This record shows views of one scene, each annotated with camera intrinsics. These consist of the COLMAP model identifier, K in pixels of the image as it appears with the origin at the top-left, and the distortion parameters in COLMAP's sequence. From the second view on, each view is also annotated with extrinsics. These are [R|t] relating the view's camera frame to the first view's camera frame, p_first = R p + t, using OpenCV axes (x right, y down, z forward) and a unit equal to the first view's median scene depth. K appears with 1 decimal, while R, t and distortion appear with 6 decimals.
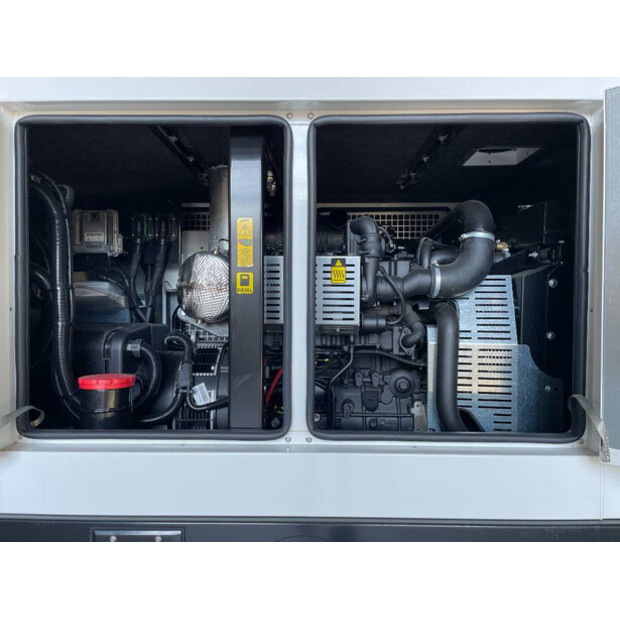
lens RADIAL K [[470.4, 0, 312.2], [0, 470.4, 308.9], [0, 0, 1]] dist [0.072644, -0.114471]
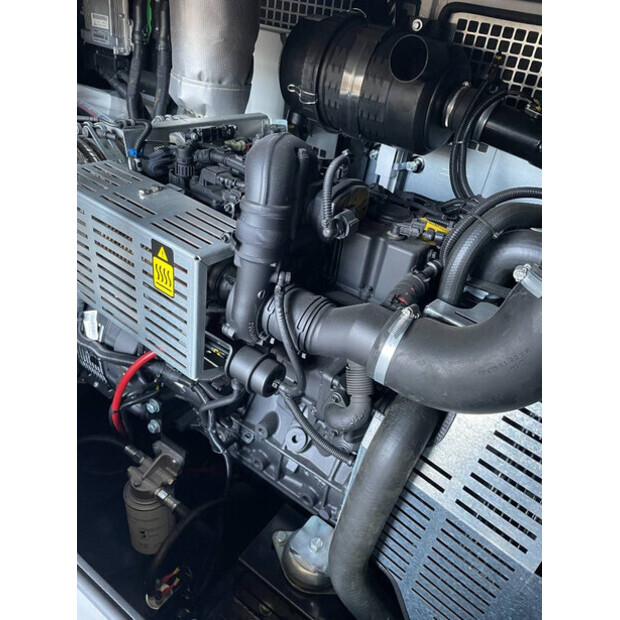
lens RADIAL K [[470.4, 0, 312.2], [0, 470.4, 308.9], [0, 0, 1]] dist [0.072644, -0.114471]
pose [[0.822158, 0.400174, -0.404866, 0.256229], [-0.148199, 0.837155, 0.526506, -0.212360], [0.549630, -0.372871, 0.747579, 0.497610]]
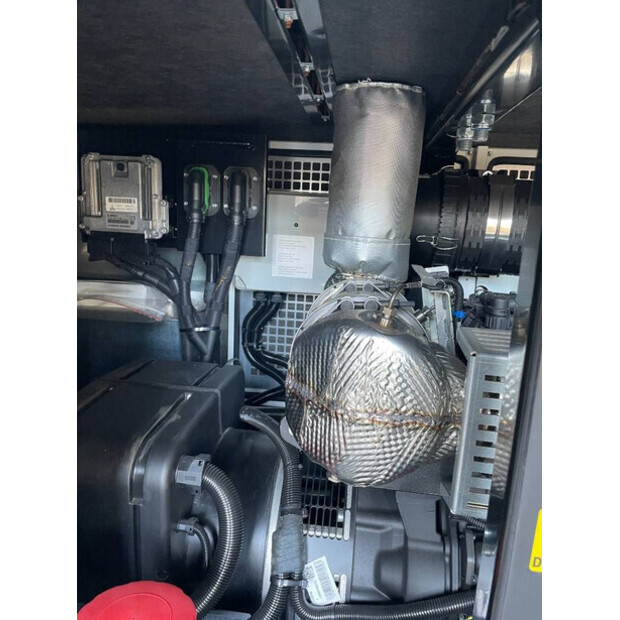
lens RADIAL K [[470.4, 0, 312.2], [0, 470.4, 308.9], [0, 0, 1]] dist [0.072644, -0.114471]
pose [[0.994220, 0.065509, -0.085054, -0.168866], [-0.048900, 0.981625, 0.184450, -0.146522], [0.095575, -0.179225, 0.979155, 0.431715]]
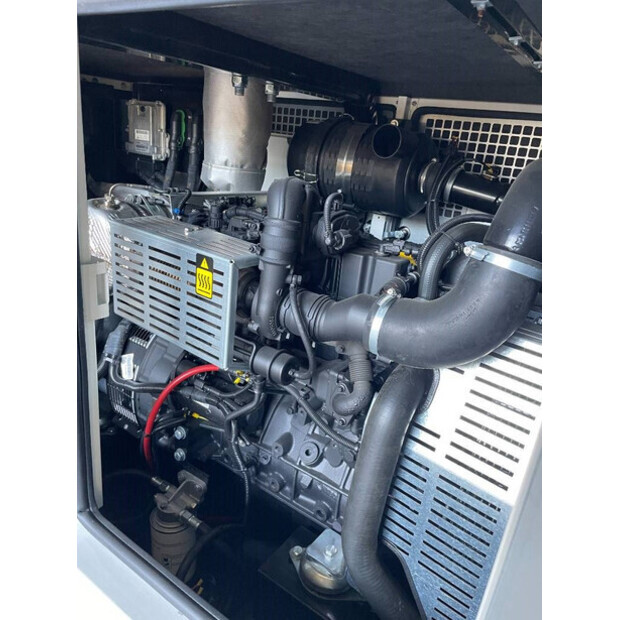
lens RADIAL K [[469.0, 0, 310.0], [0, 469.0, 310.0], [0, 0, 1]] dist [0.069981, -0.115309]
pose [[0.824582, 0.271571, -0.496300, 0.323377], [-0.112354, 0.938389, 0.326808, -0.171387], [0.554474, -0.213719, 0.804291, 0.404303]]
